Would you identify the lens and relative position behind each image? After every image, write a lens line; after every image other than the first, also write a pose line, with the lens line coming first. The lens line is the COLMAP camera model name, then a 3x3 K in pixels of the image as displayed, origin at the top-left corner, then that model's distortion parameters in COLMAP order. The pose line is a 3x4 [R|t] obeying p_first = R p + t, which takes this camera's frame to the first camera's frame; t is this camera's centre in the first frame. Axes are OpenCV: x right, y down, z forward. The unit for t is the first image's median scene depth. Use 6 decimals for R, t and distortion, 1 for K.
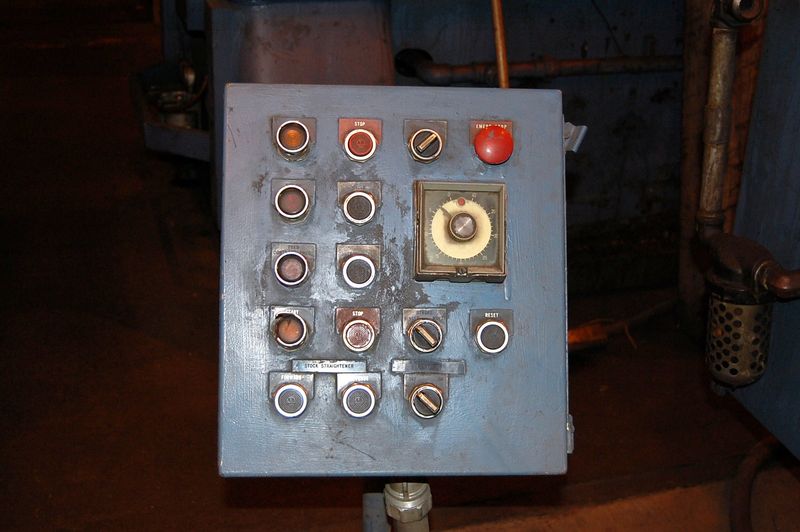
lens RADIAL K [[1135.6, 0, 400.0], [0, 1135.6, 266.0], [0, 0, 1]] dist [-0.086366, -0.060197]
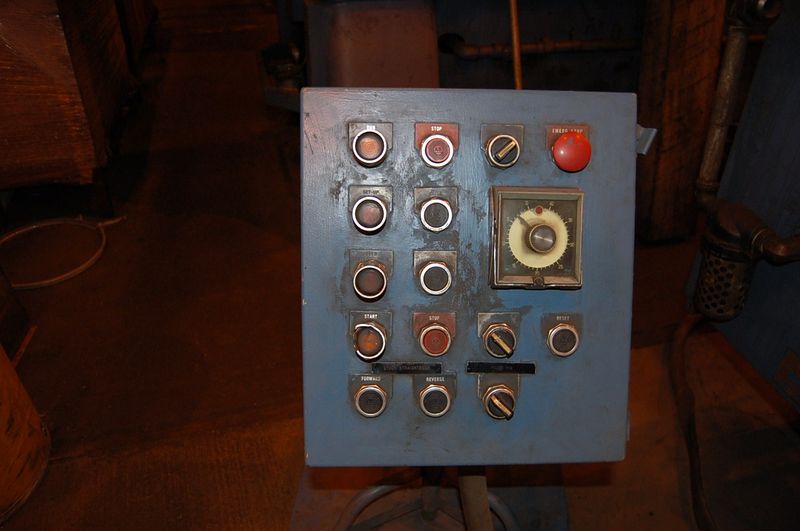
lens RADIAL K [[618.0, 0, 400.0], [0, 618.0, 265.5], [0, 0, 1]] dist [-0.098518, 0.009079]
pose [[0.999203, 0.004387, -0.039671, -0.045749], [0.002989, 0.982926, 0.183979, -0.107414], [0.039800, -0.183951, 0.982129, 0.449592]]
